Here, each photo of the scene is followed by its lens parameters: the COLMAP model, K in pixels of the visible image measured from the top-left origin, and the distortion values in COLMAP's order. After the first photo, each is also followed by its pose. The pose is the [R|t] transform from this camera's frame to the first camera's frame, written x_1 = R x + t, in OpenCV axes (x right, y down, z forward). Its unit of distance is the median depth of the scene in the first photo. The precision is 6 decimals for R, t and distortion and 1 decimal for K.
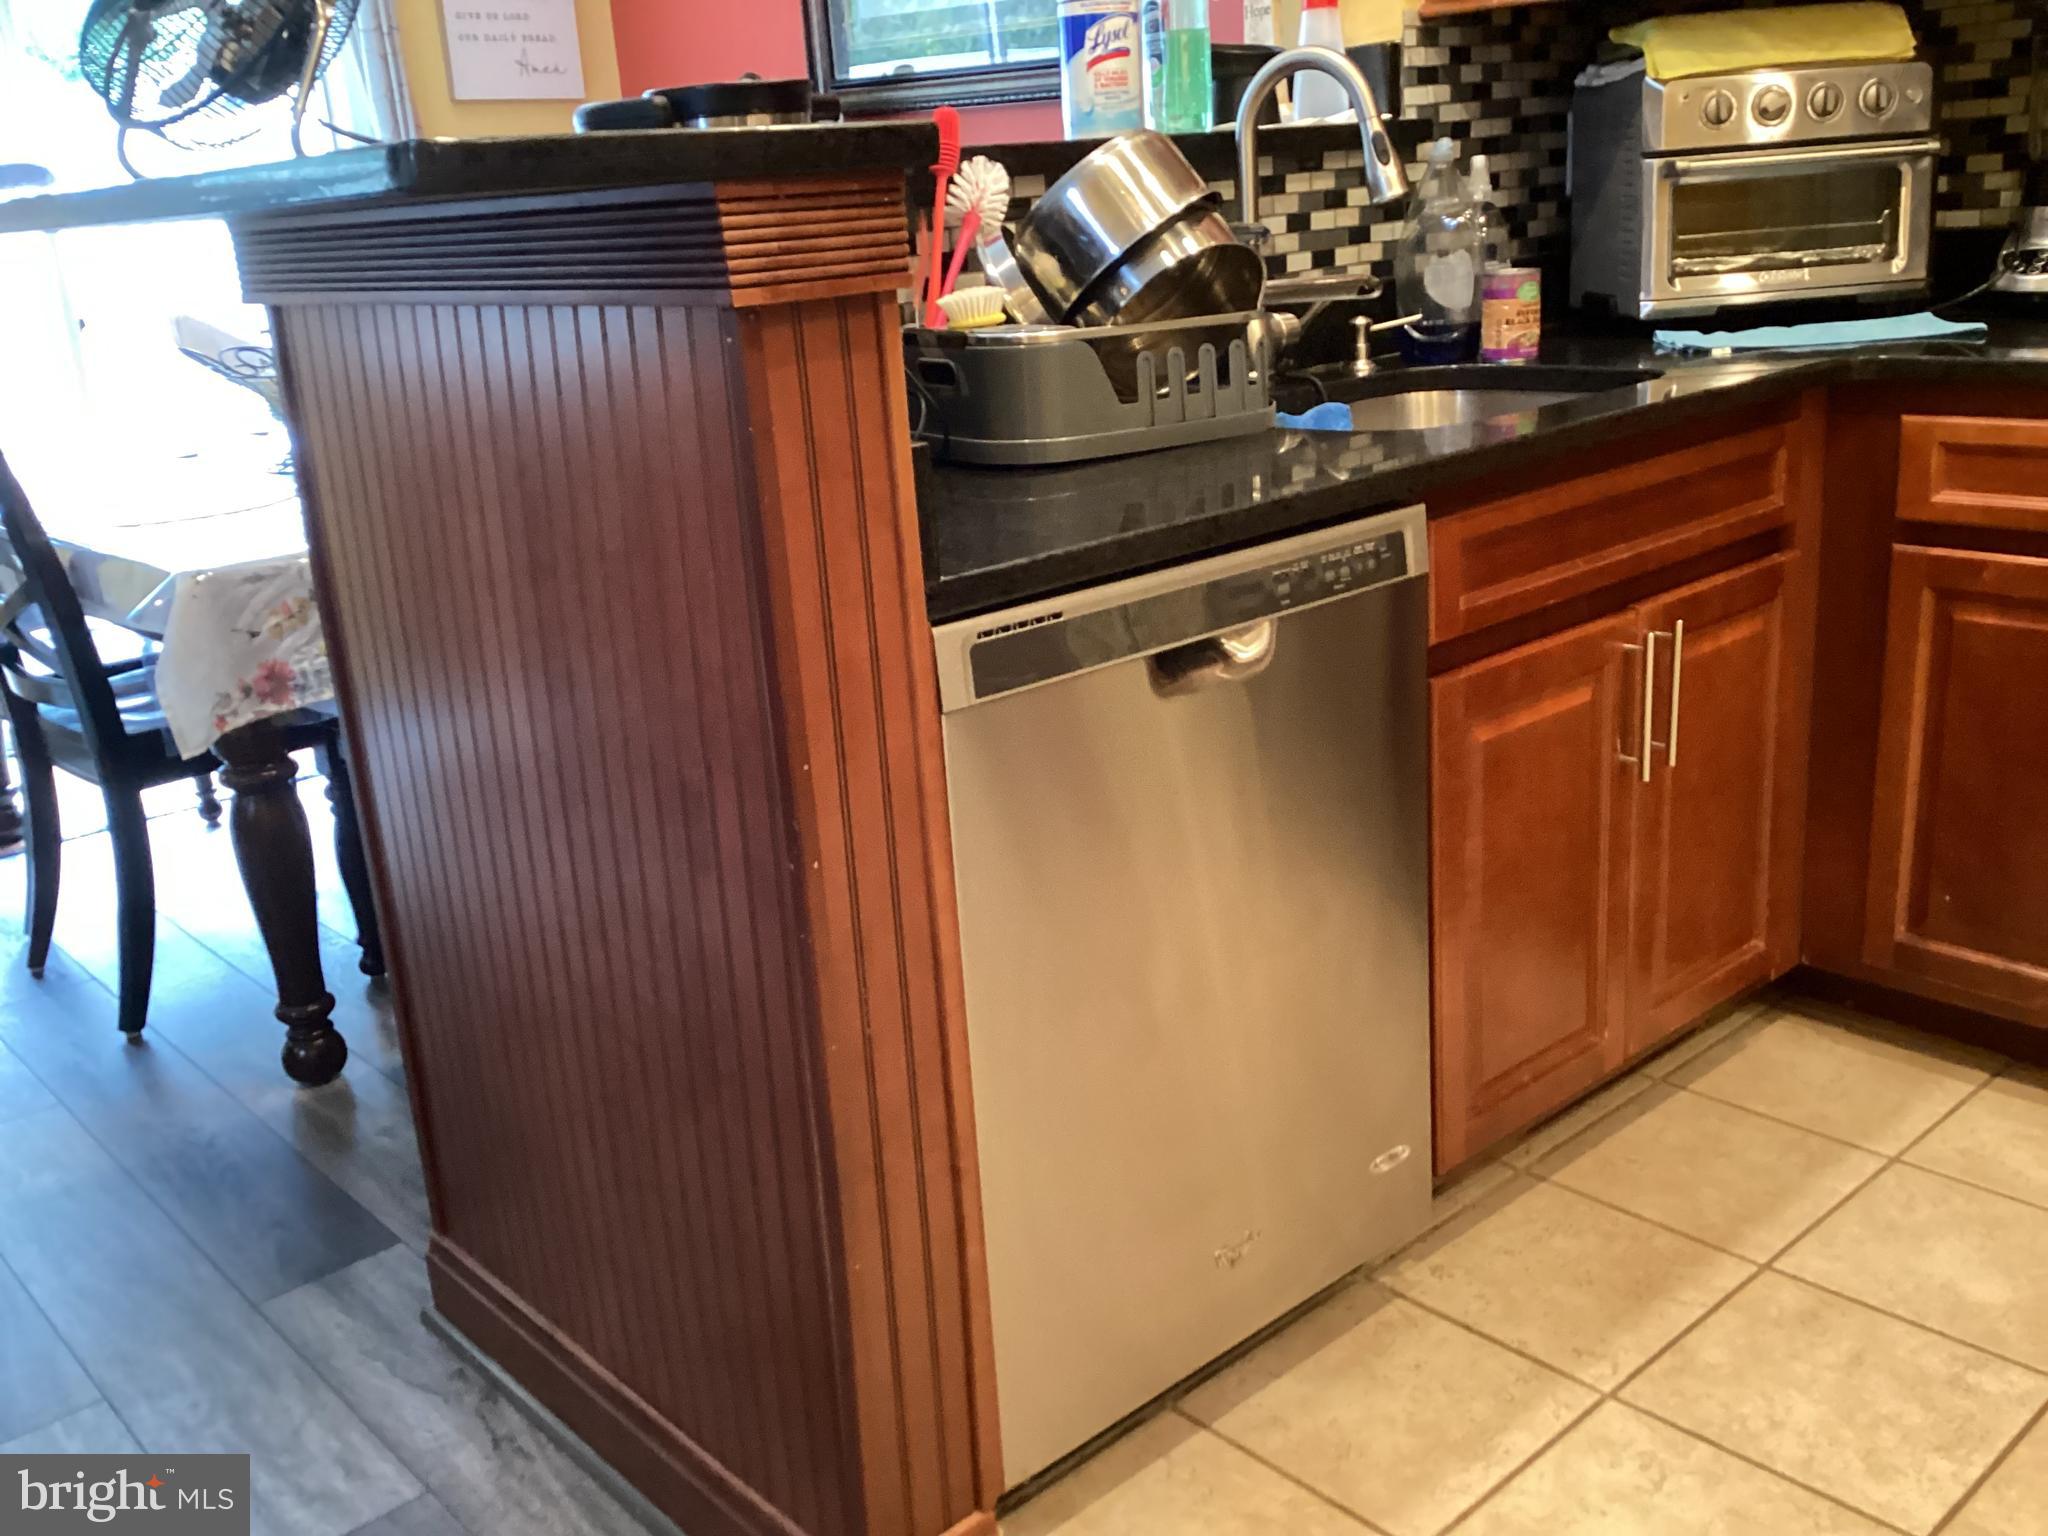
lens RADIAL K [[1844.0, 0, 1023.4], [0, 1844.0, 766.4], [0, 0, 1]] dist [0.080012, -0.102902]
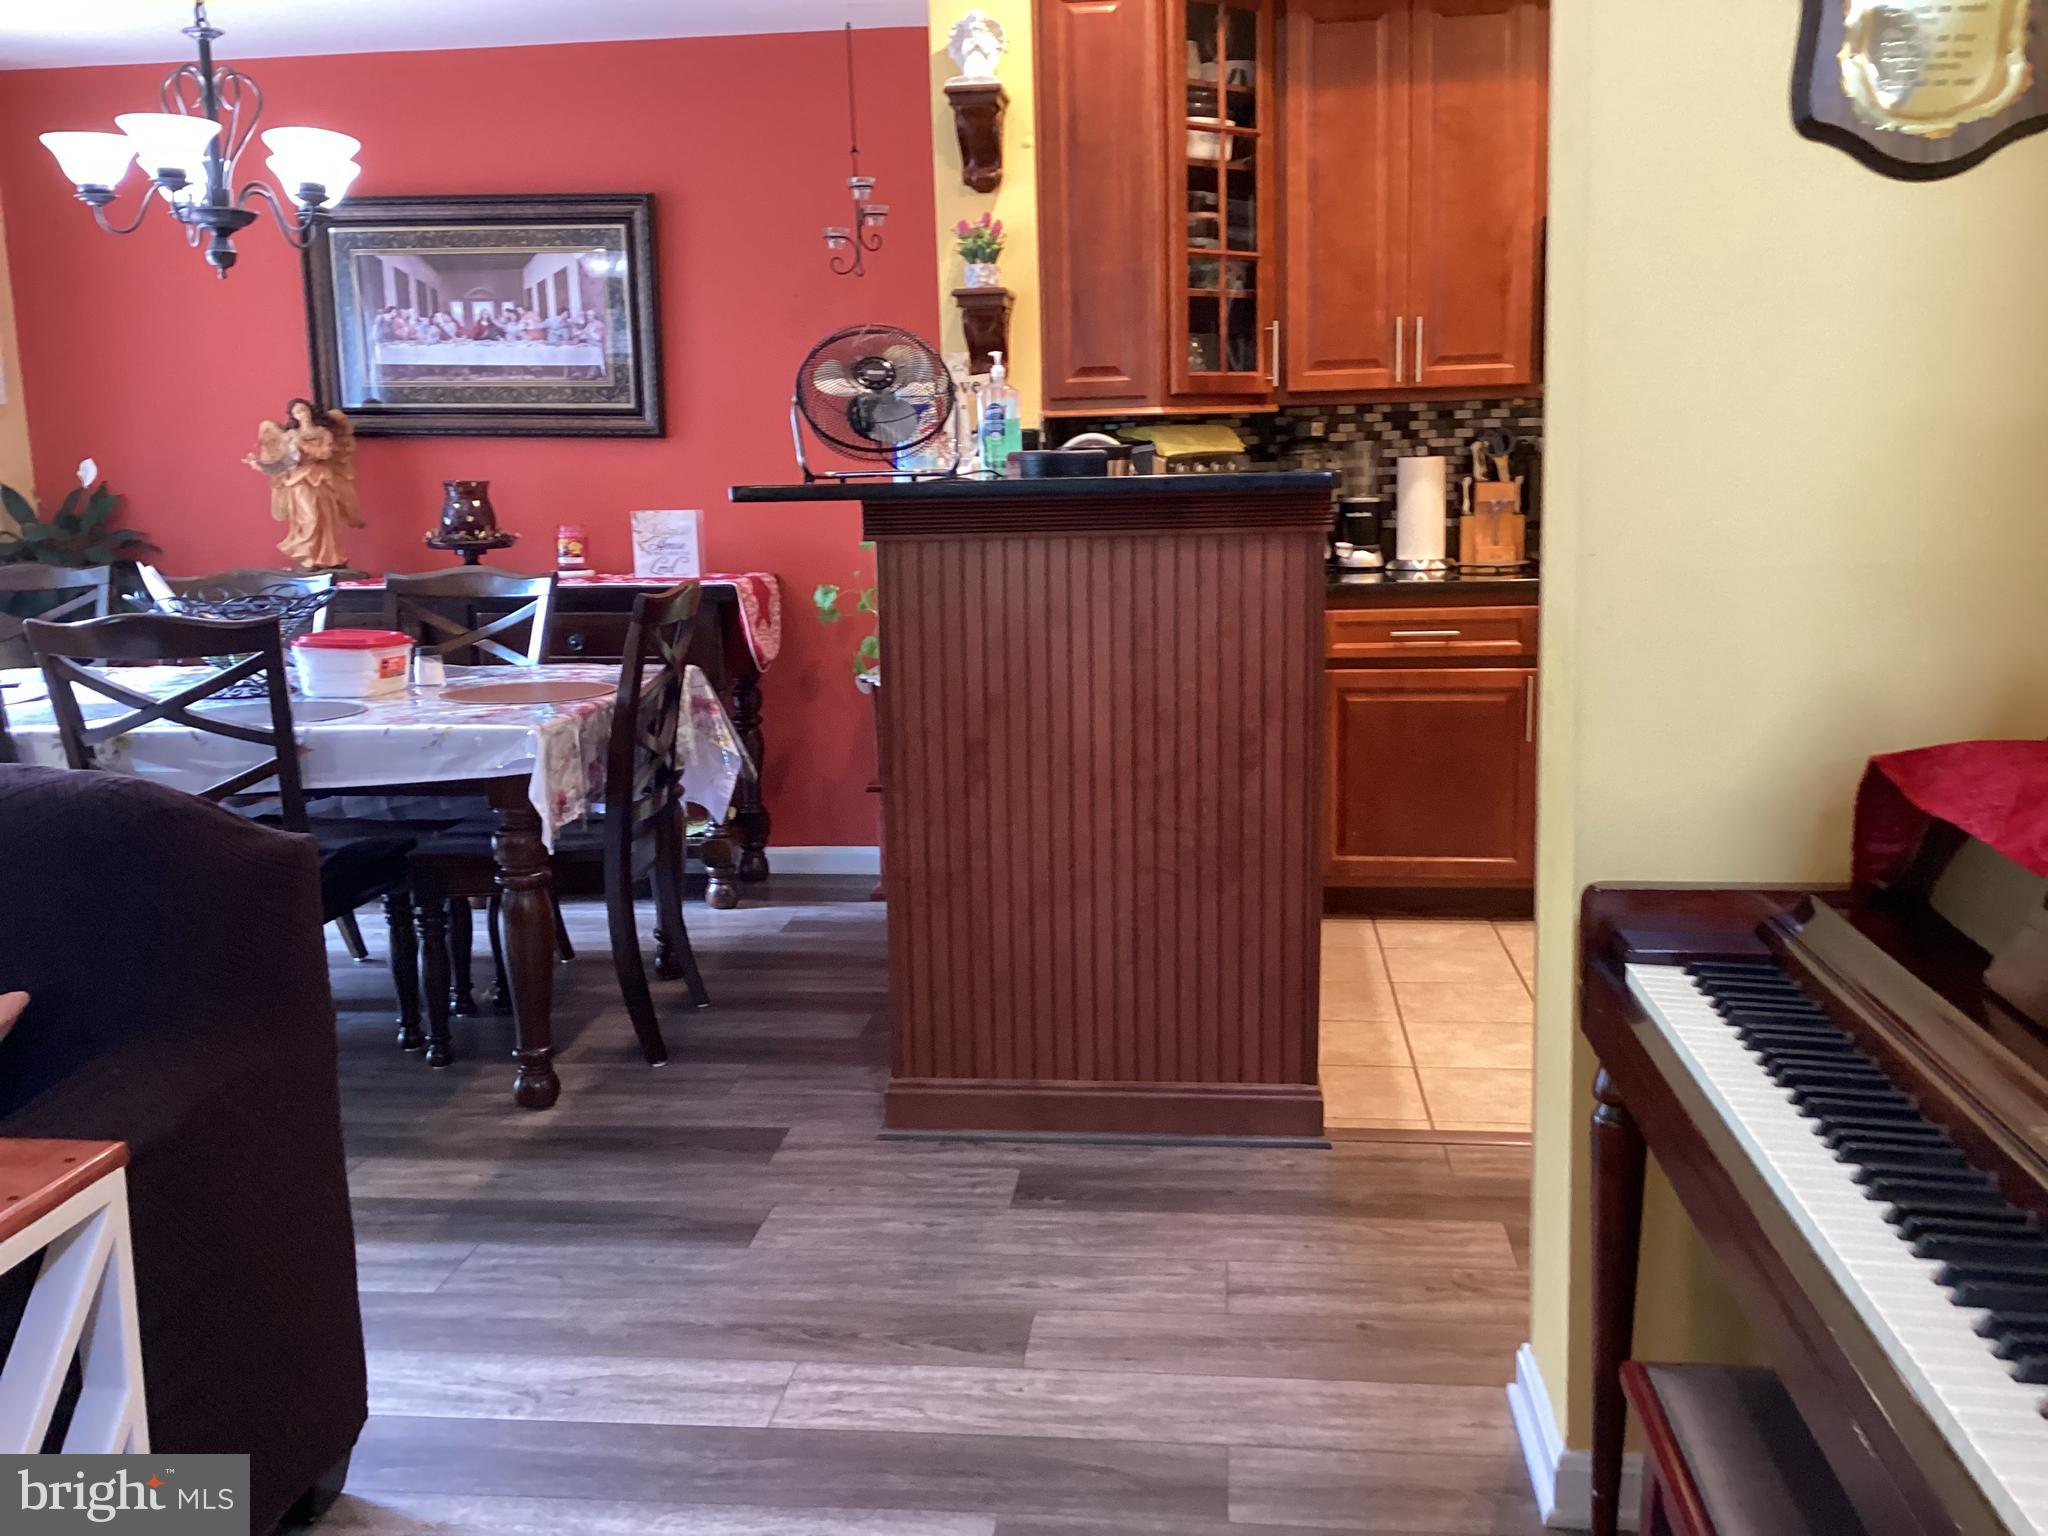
lens RADIAL K [[1844.0, 0, 1017.7], [0, 1844.0, 763.7], [0, 0, 1]] dist [0.080012, -0.102902]
pose [[0.750396, -0.061452, 0.658126, -1.376163], [0.174548, 0.978749, -0.107630, 0.178844], [-0.637526, 0.195639, 0.745175, -0.396147]]
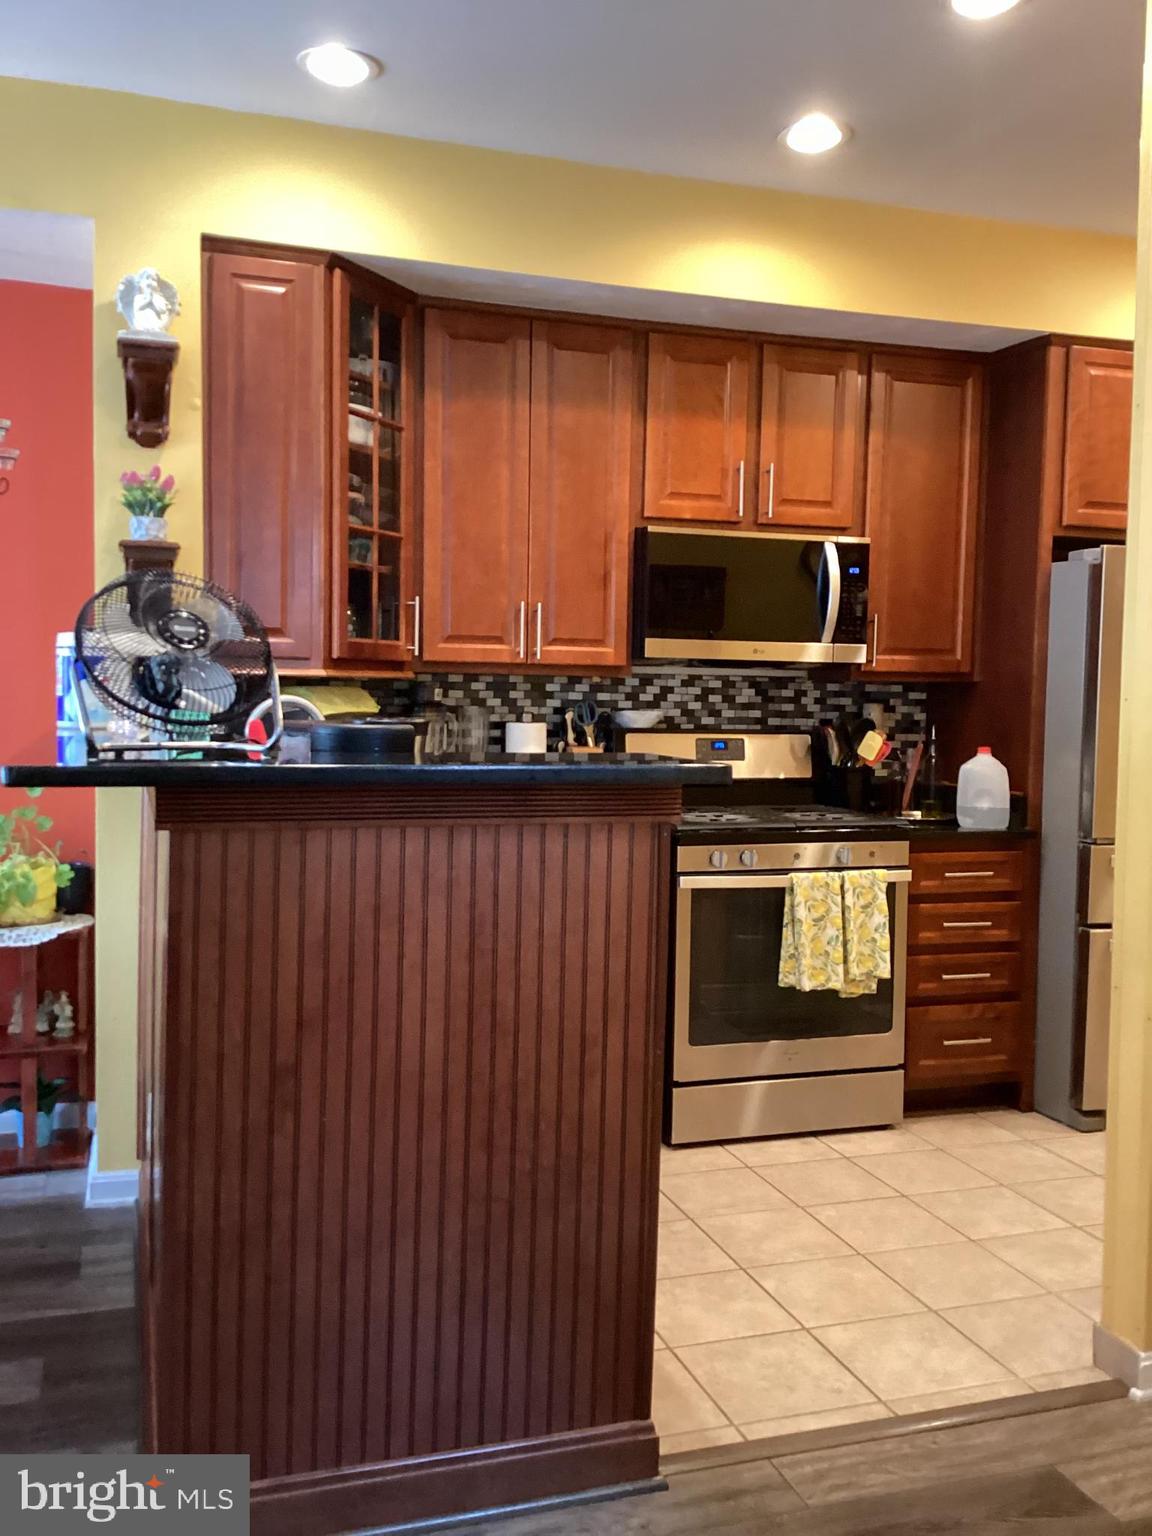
lens RADIAL K [[1383.0, 0, 578.8], [0, 1383.0, 759.1], [0, 0, 1]] dist [0.080012, -0.102902]
pose [[0.395522, 0.027754, 0.918037, -1.191856], [0.234120, 0.963478, -0.129995, -0.062877], [-0.888116, 0.266347, 0.374579, 0.213828]]
